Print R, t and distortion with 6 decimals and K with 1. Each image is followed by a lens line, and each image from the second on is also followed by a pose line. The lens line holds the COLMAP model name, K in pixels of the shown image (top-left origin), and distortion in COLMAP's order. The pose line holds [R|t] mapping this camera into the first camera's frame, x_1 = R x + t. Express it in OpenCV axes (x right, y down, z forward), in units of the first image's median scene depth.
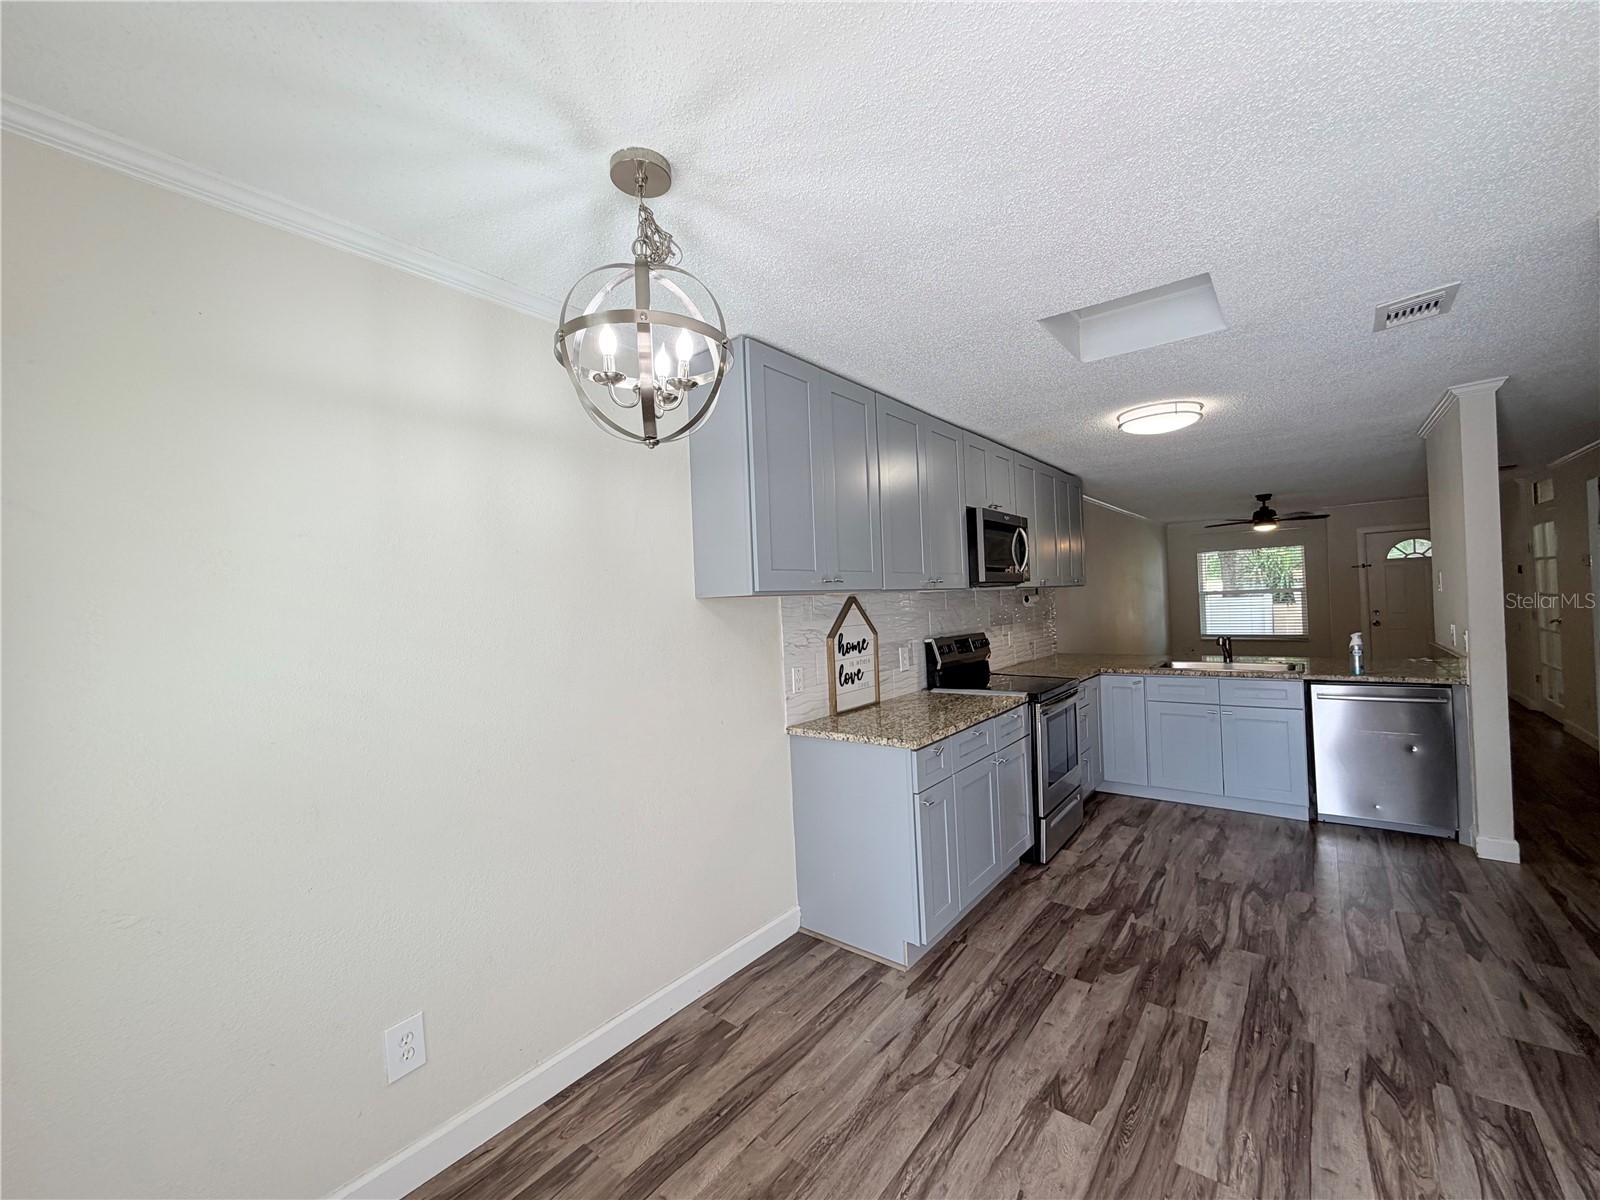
lens RADIAL K [[639.7, 0, 795.5], [0, 639.7, 599.0], [0, 0, 1]] dist [0.000390, 0.000241]
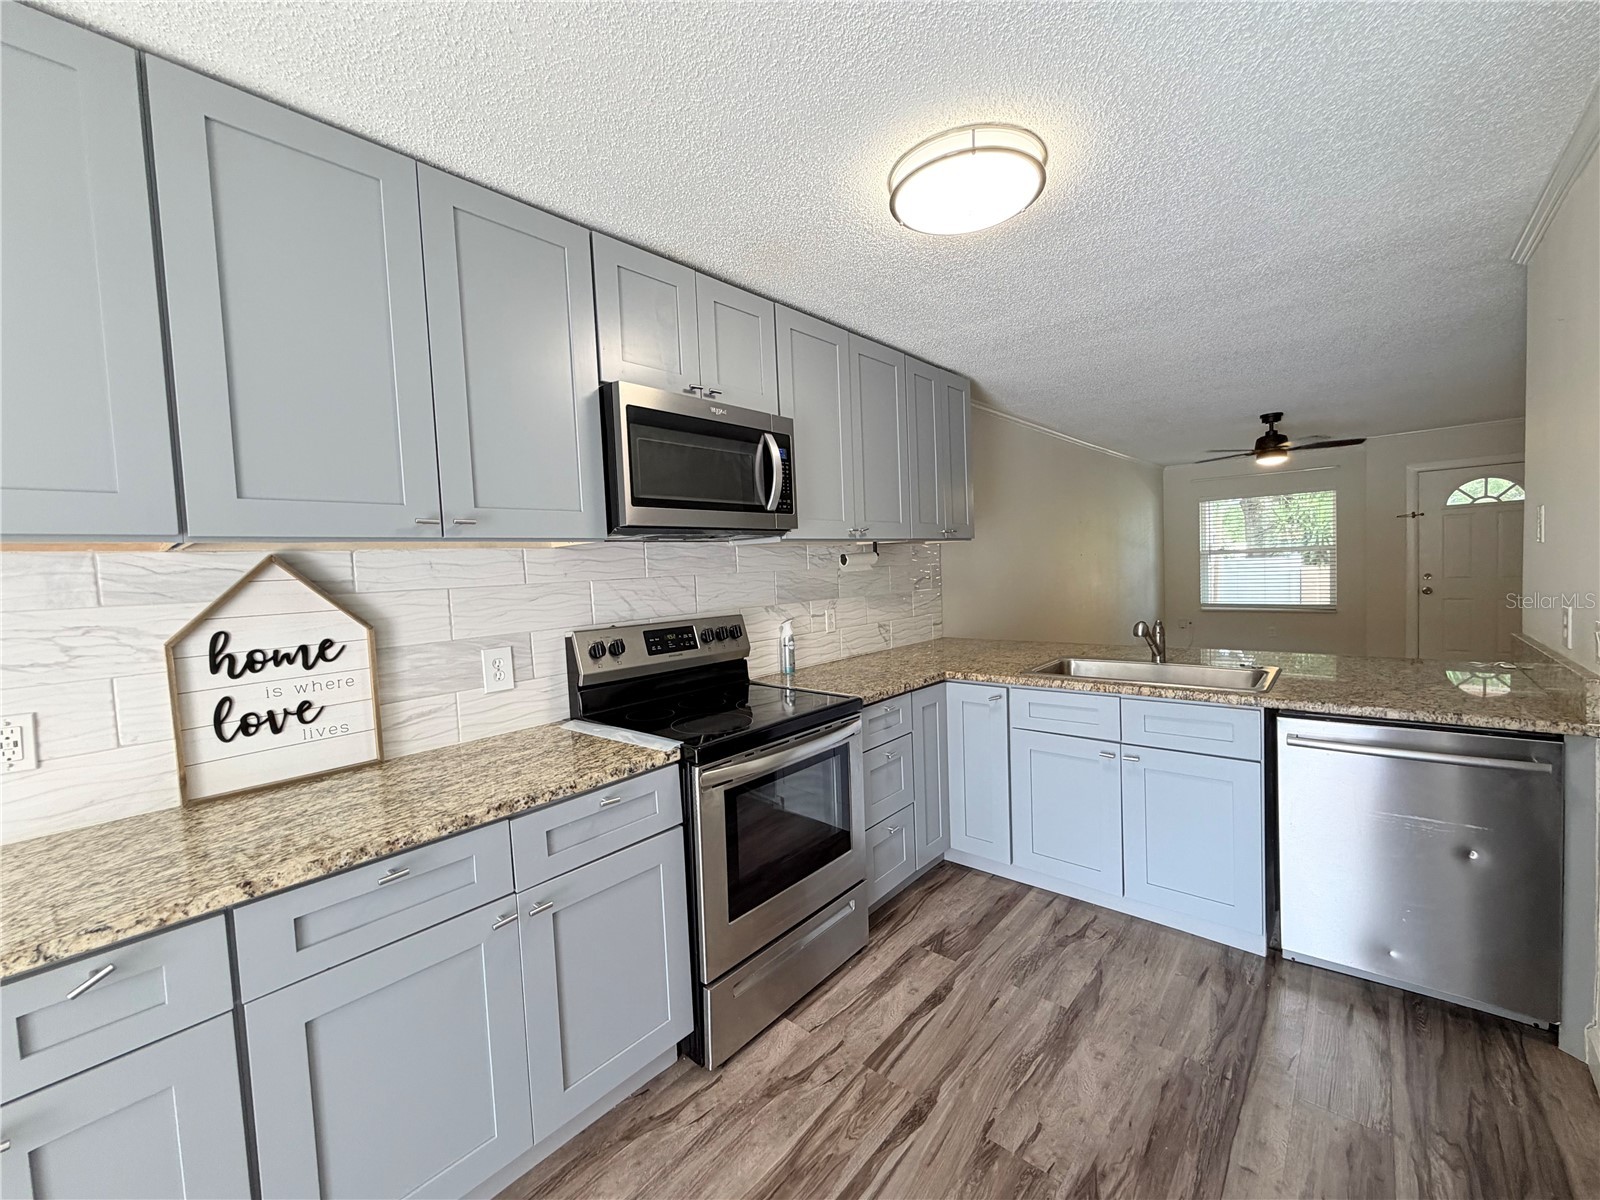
lens RADIAL K [[639.7, 0, 795.5], [0, 639.7, 599.0], [0, 0, 1]] dist [0.000390, 0.000241]
pose [[0.998851, -0.000355, -0.047930, 0.477432], [0.003146, 0.998302, 0.058165, 0.002909], [0.047828, -0.058248, 0.997156, 0.503990]]
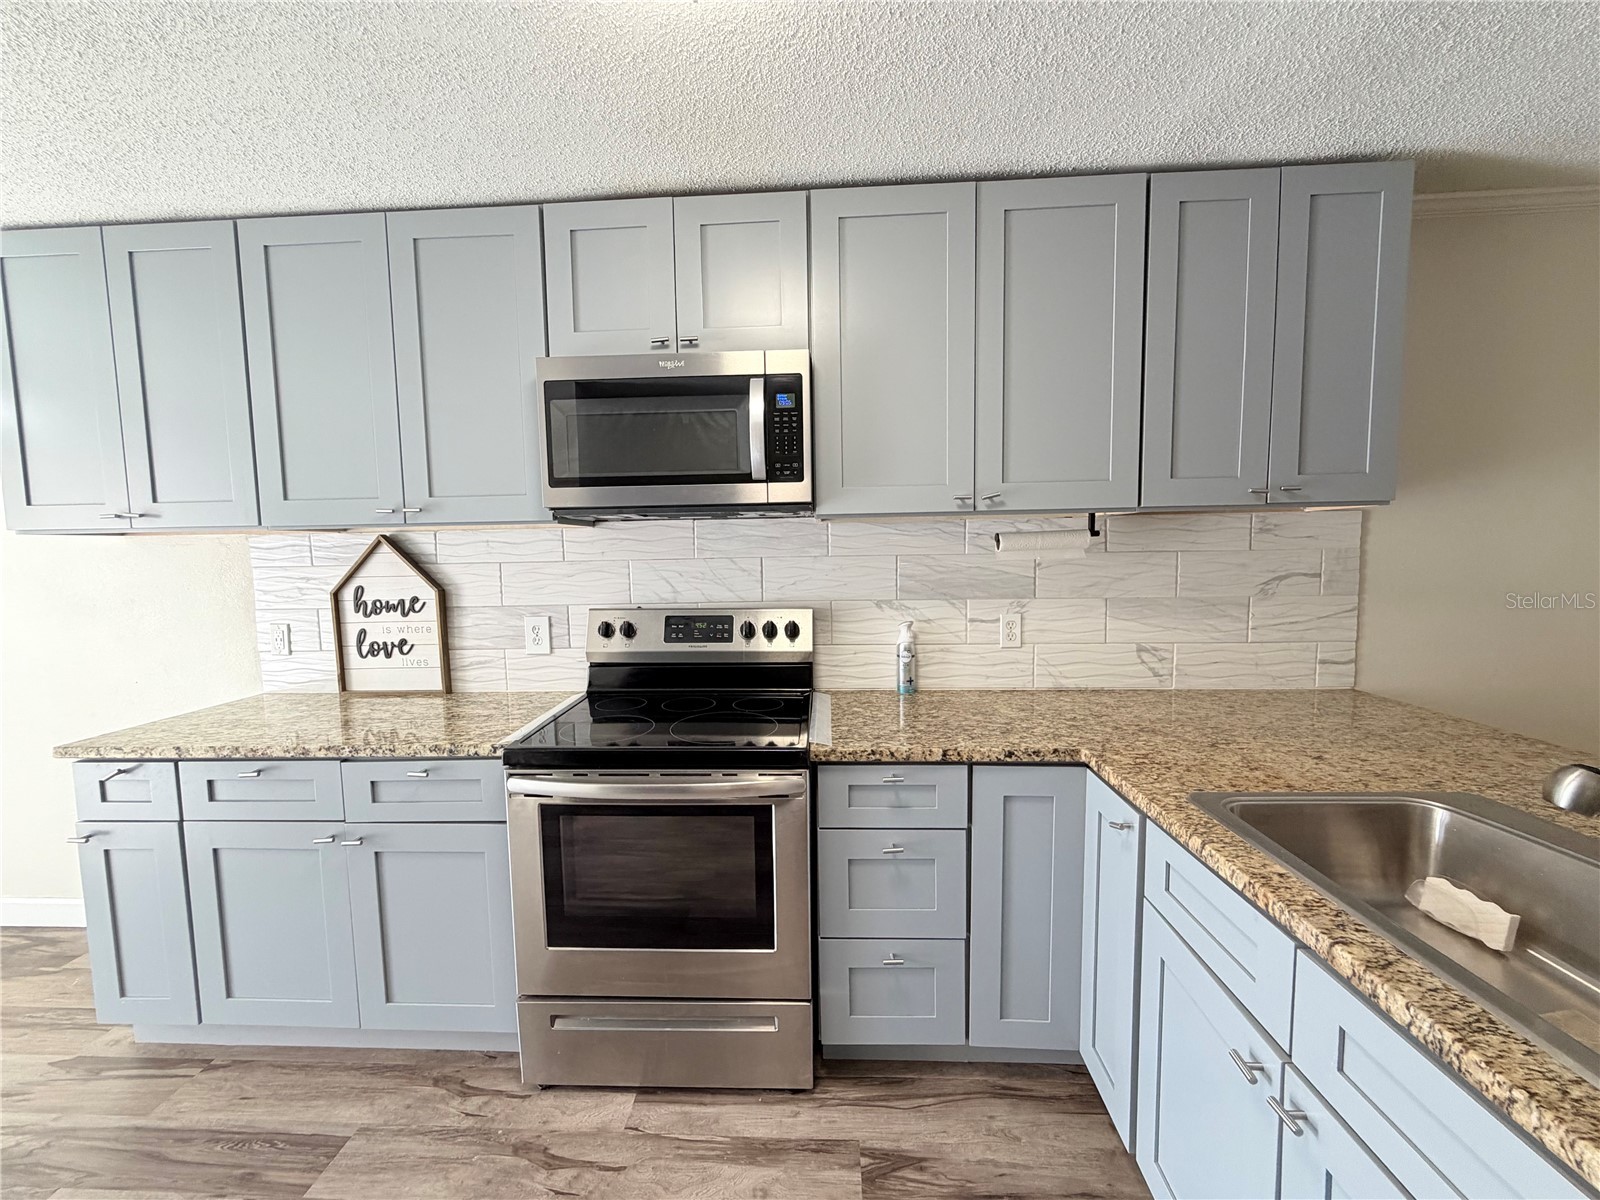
lens RADIAL K [[639.7, 0, 795.5], [0, 639.7, 599.0], [0, 0, 1]] dist [0.000390, 0.000241]
pose [[0.588165, 0.096853, -0.802921, 0.863817], [-0.001445, 0.992927, 0.118714, -0.016464], [0.808740, -0.068663, 0.584145, 0.896217]]
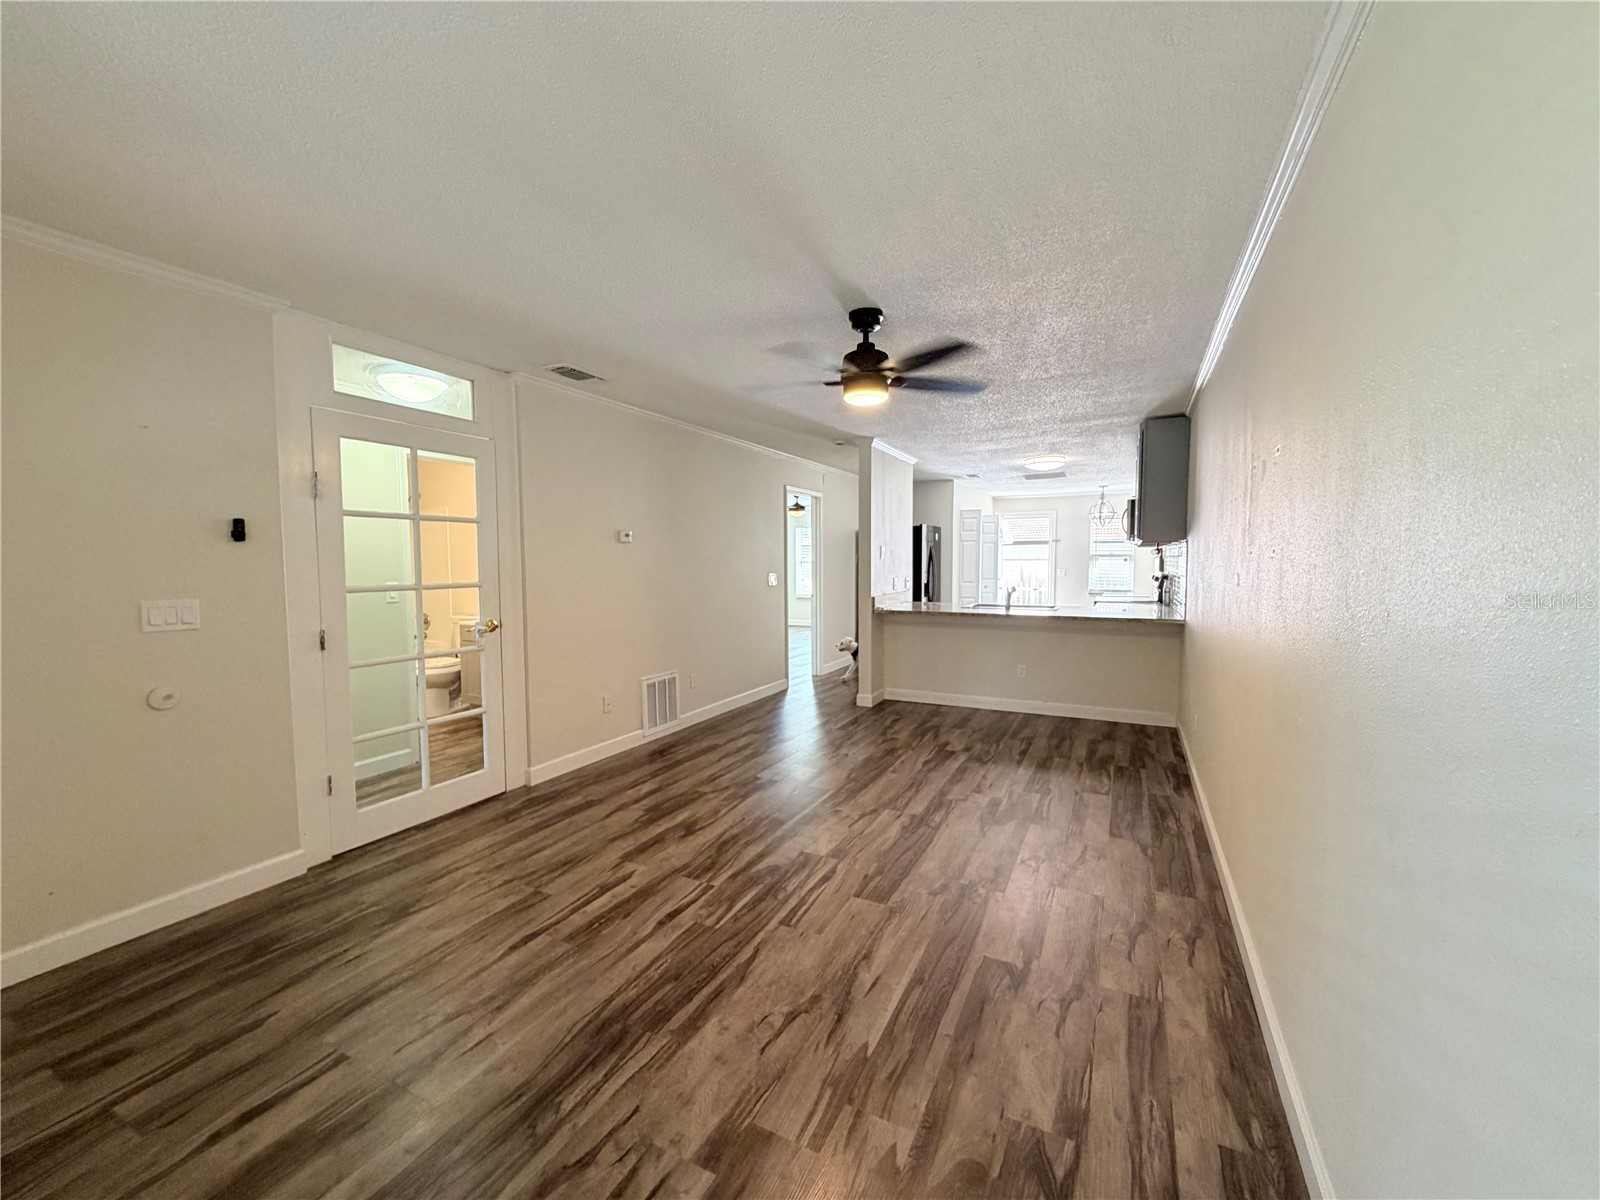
lens RADIAL K [[639.7, 0, 795.5], [0, 639.7, 599.0], [0, 0, 1]] dist [0.000390, 0.000241]
pose [[-0.977920, 0.058078, -0.200747, 1.793304], [0.046070, 0.996887, 0.063984, -0.031490], [0.203838, 0.053323, -0.977551, 2.877040]]
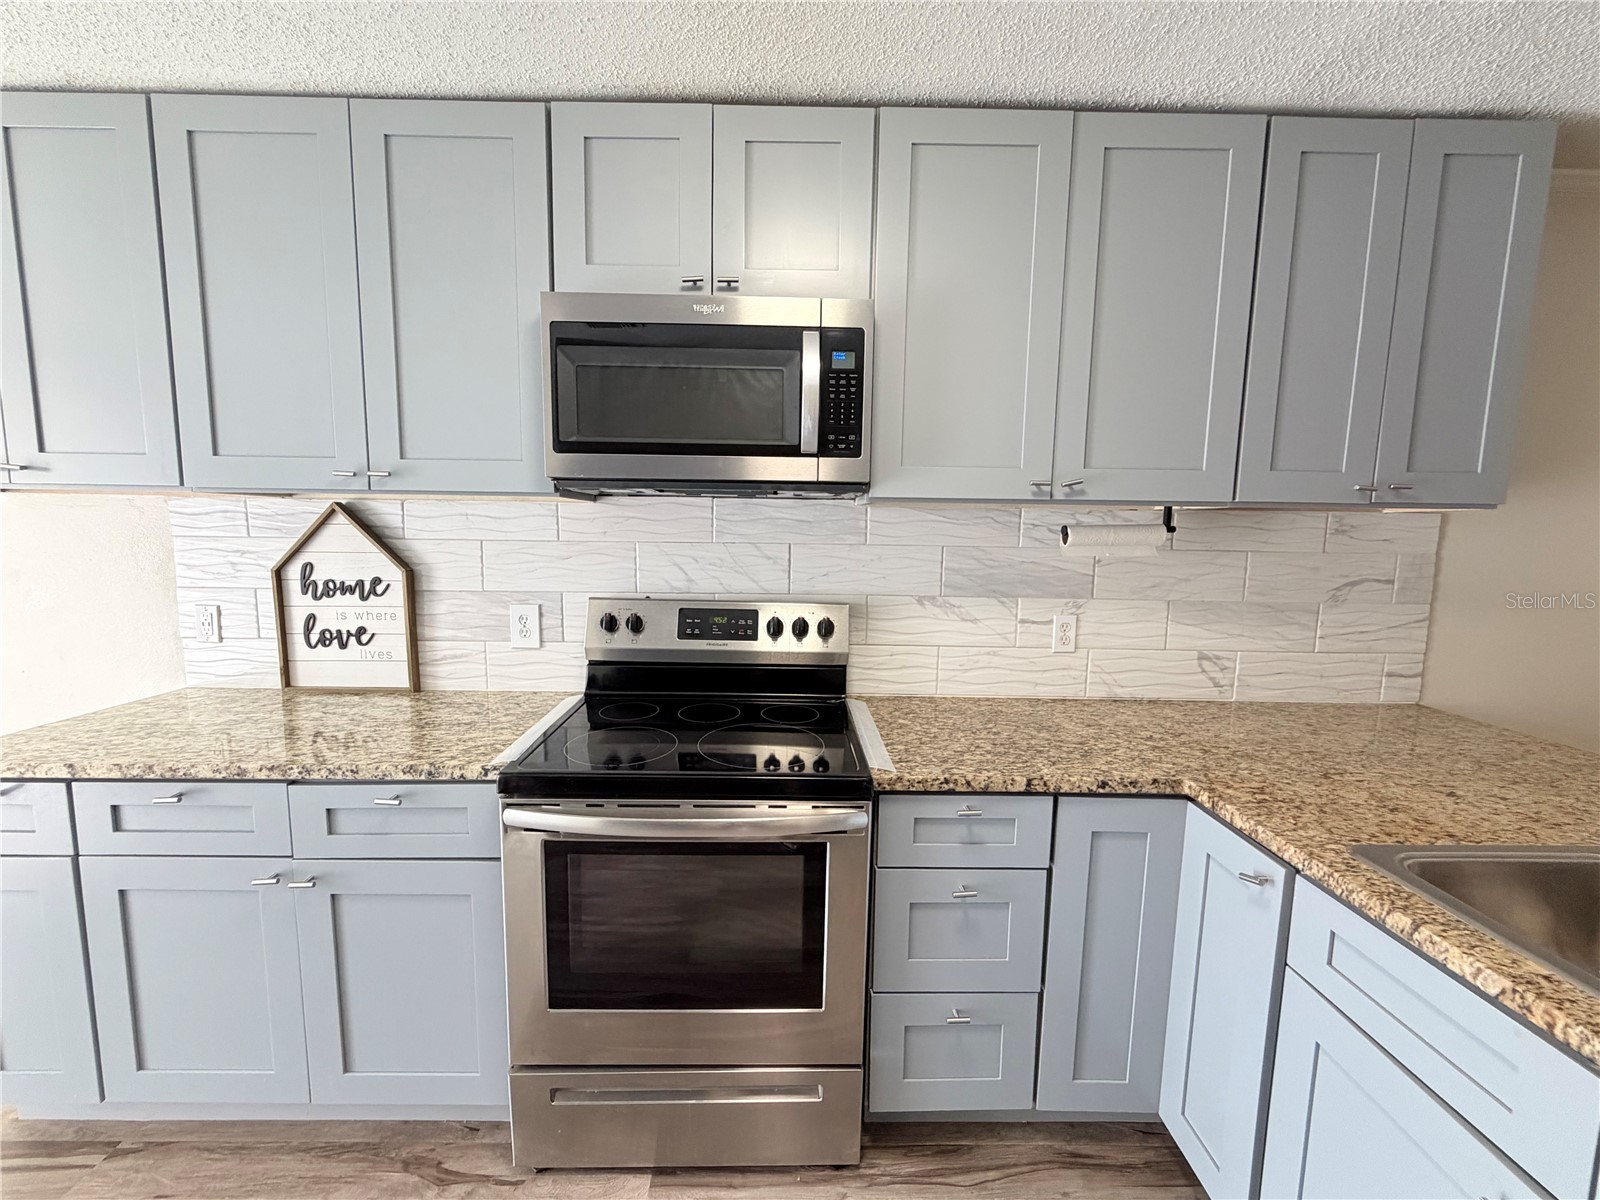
lens RADIAL K [[639.7, 0, 795.5], [0, 639.7, 599.0], [0, 0, 1]] dist [0.000390, 0.000241]
pose [[0.636198, 0.136321, -0.759387, 0.760654], [-0.036376, 0.988472, 0.146970, -0.016386], [0.770667, -0.065879, 0.633823, 0.891008]]
